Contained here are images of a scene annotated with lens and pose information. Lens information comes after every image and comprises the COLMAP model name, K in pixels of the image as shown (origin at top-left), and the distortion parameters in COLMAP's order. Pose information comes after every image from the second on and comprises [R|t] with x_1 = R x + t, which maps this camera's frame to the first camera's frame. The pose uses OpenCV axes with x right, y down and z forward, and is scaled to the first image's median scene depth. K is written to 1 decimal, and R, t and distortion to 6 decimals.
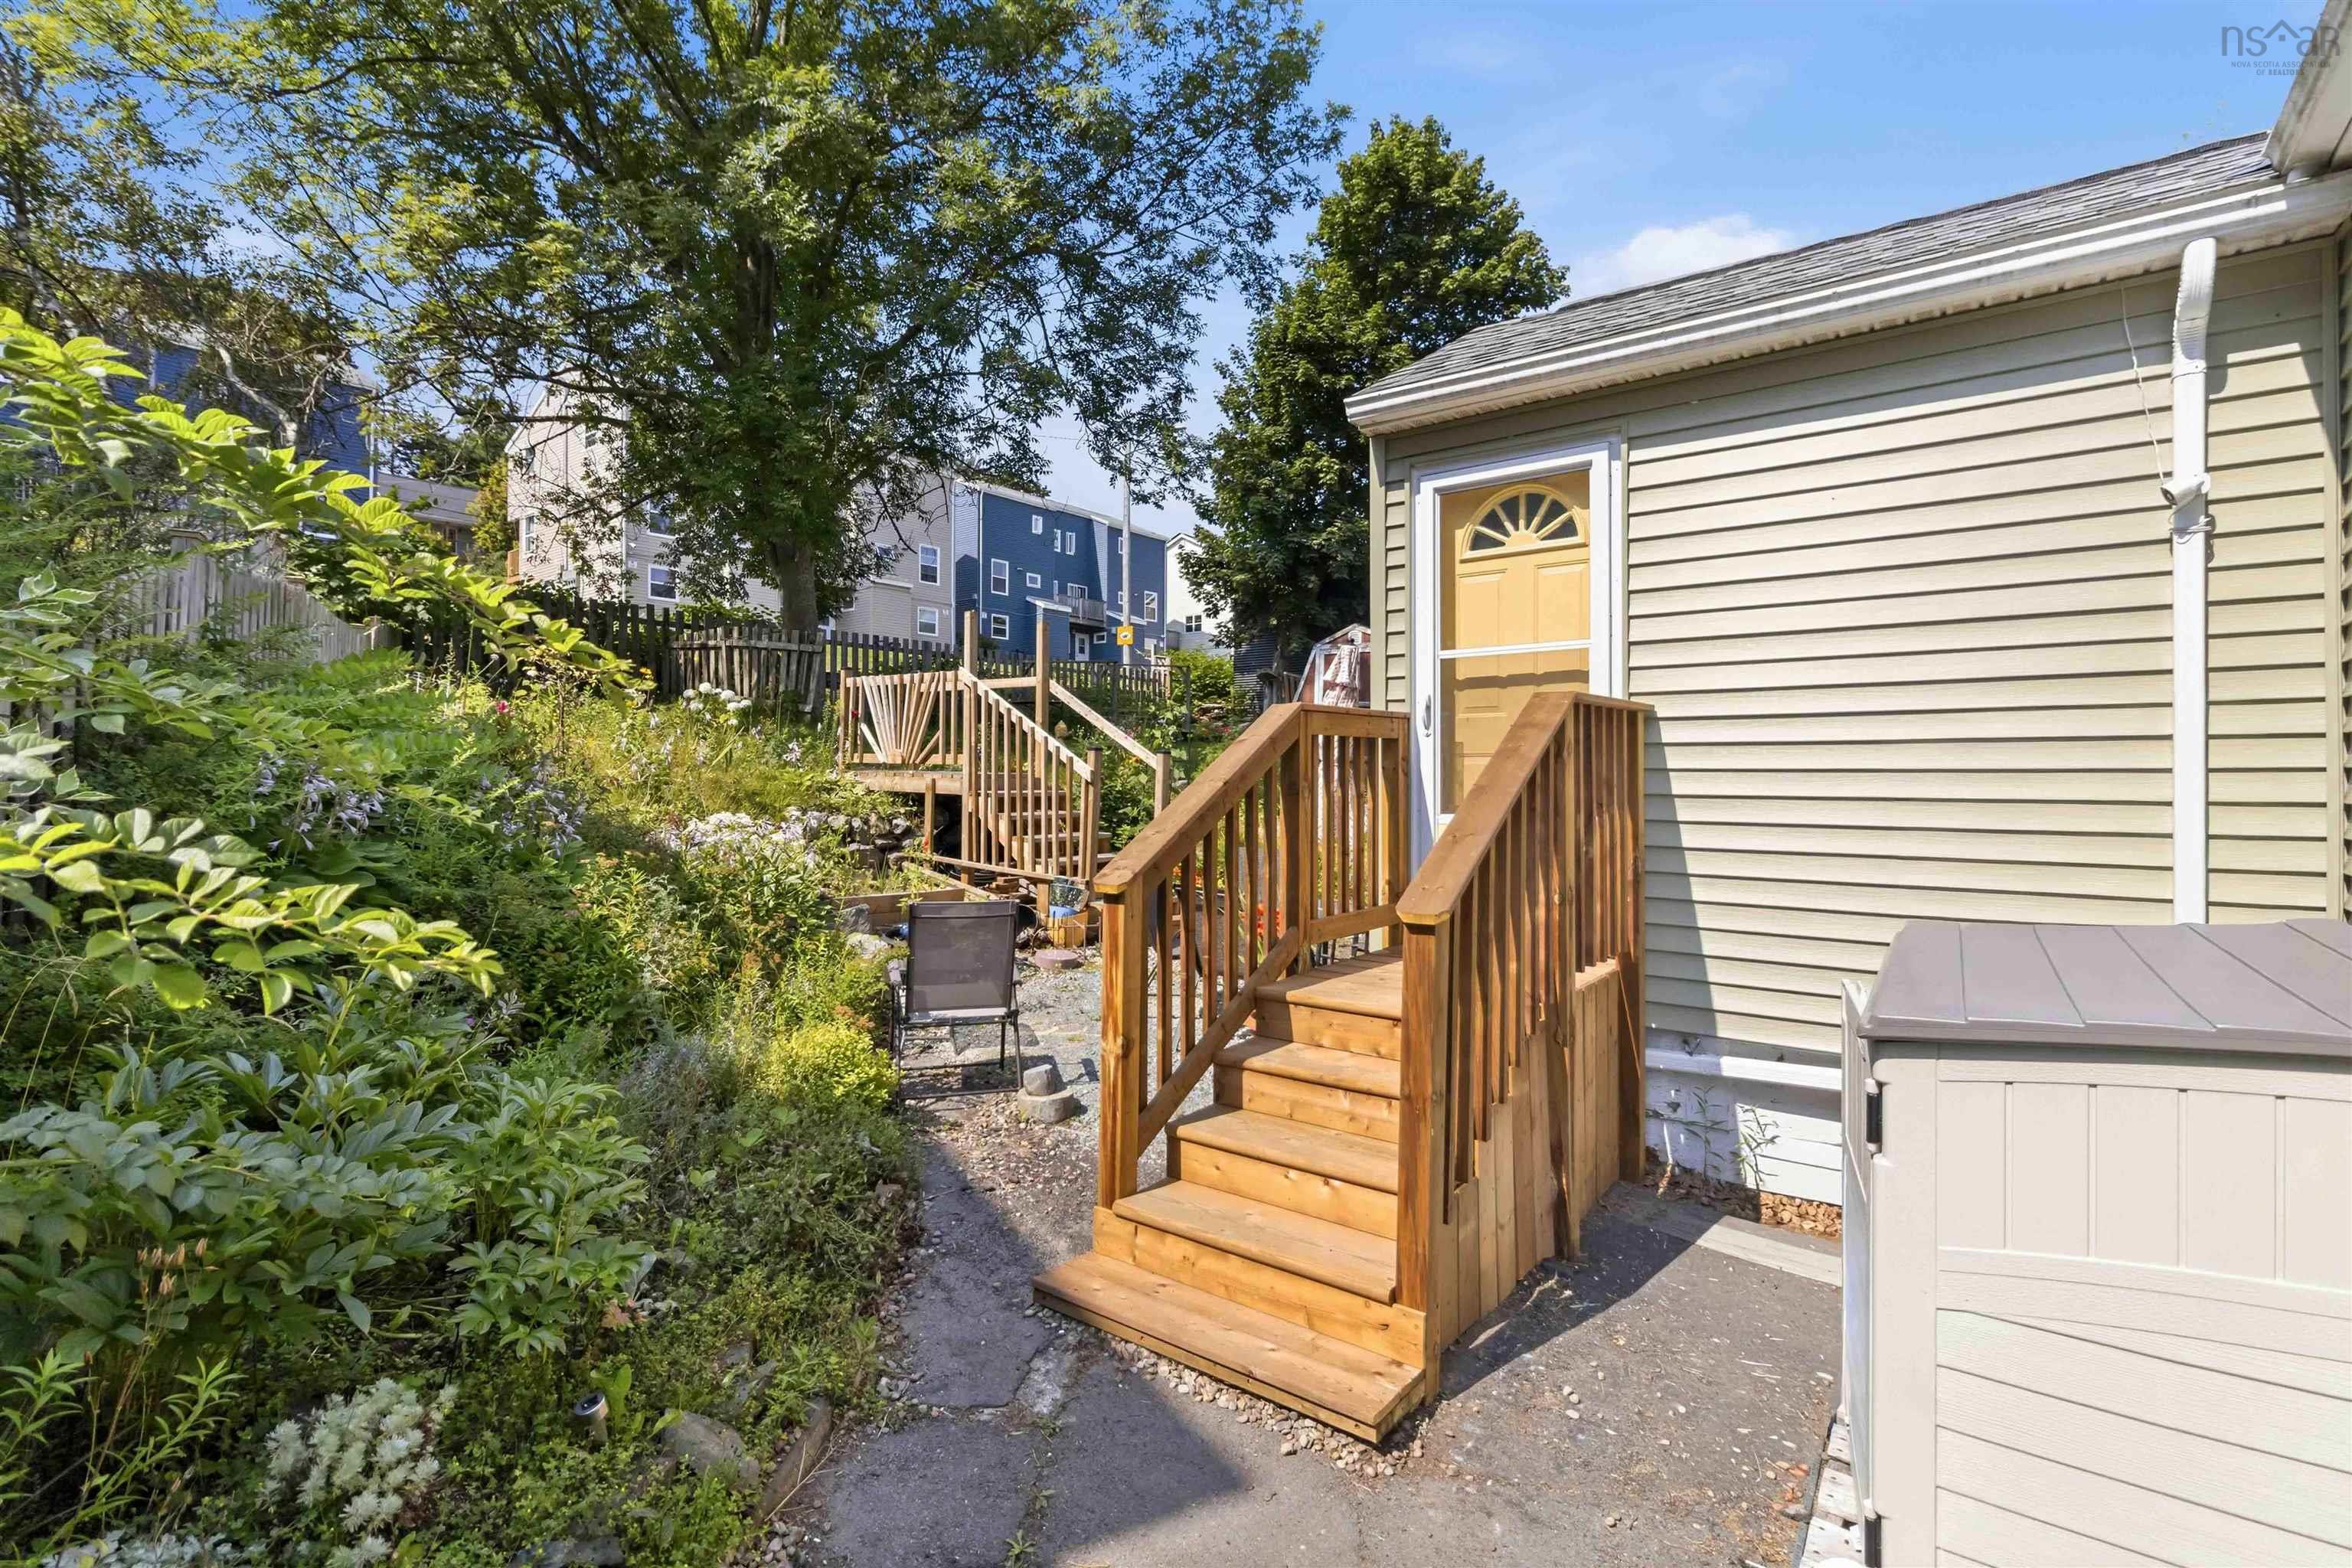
lens RADIAL K [[1118.8, 0, 1176.0], [0, 1118.8, 784.0], [0, 0, 1]] dist [-0.002512, 0.000024]
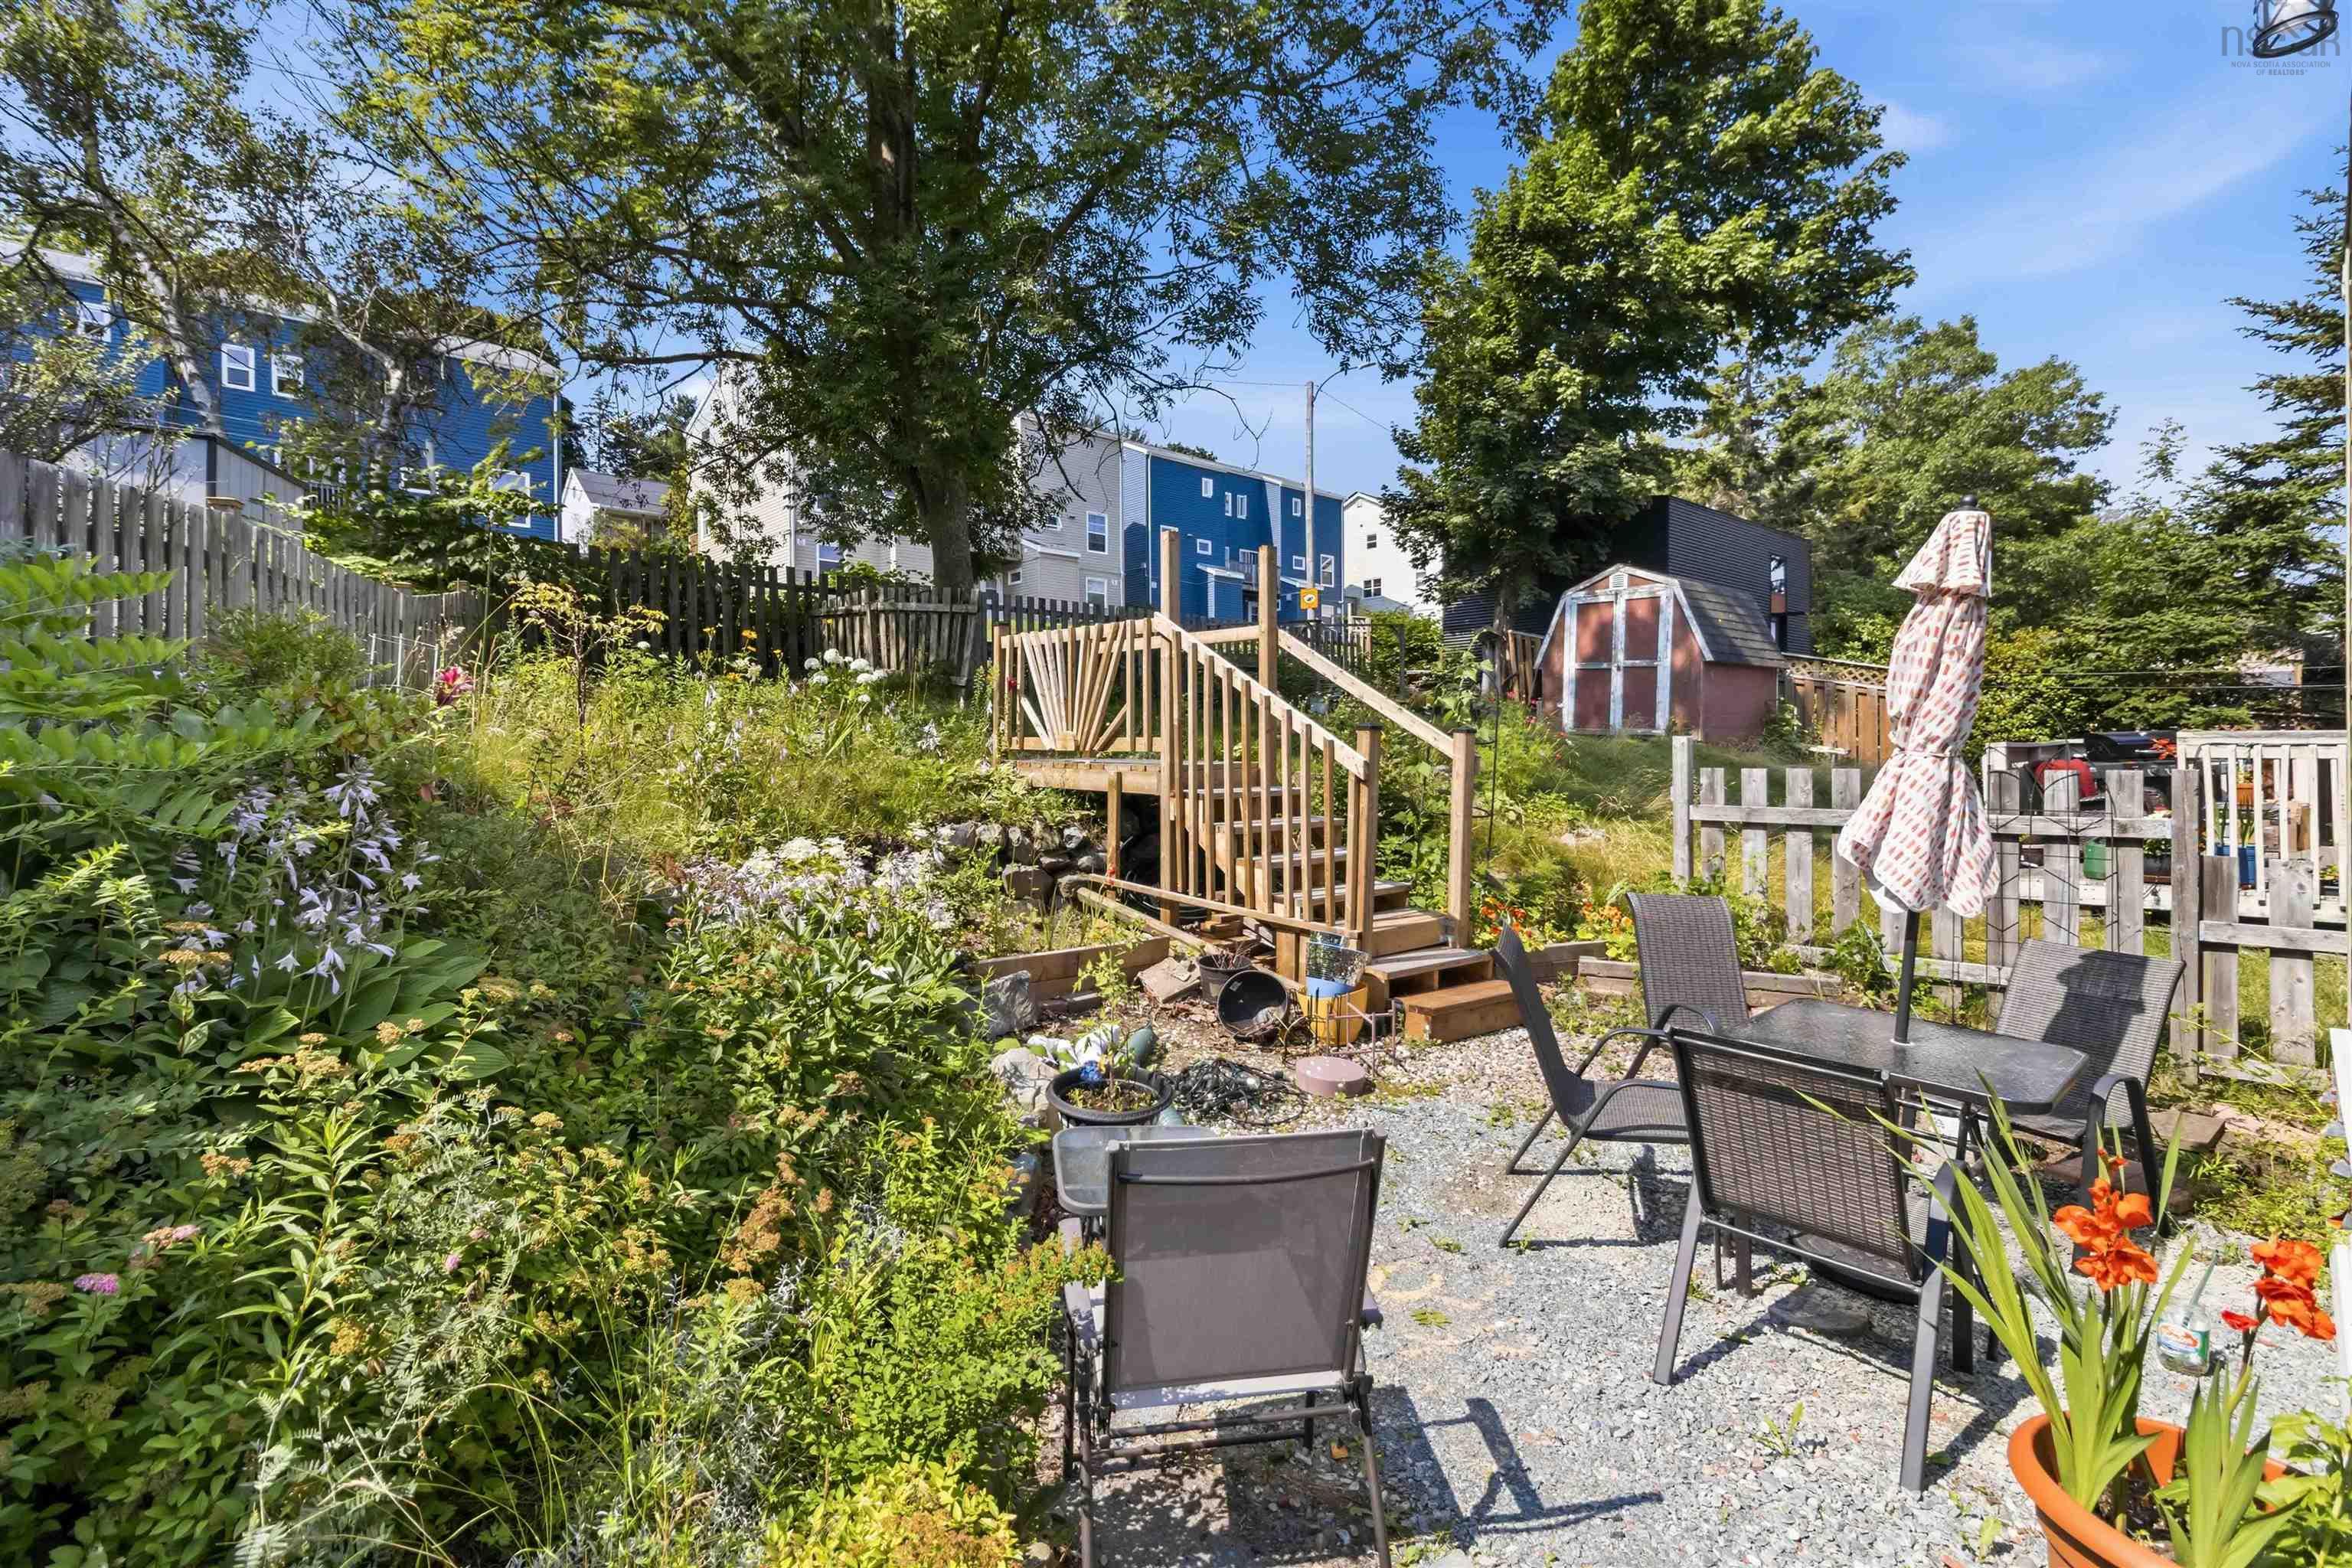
lens RADIAL K [[1059.6, 0, 1176.0], [0, 1059.6, 784.0], [0, 0, 1]] dist [0.002821, -0.000135]
pose [[0.989926, -0.006994, -0.141410, -0.079474], [0.010857, 0.999588, 0.026566, -0.013626], [0.141166, -0.027833, 0.989595, 0.313119]]
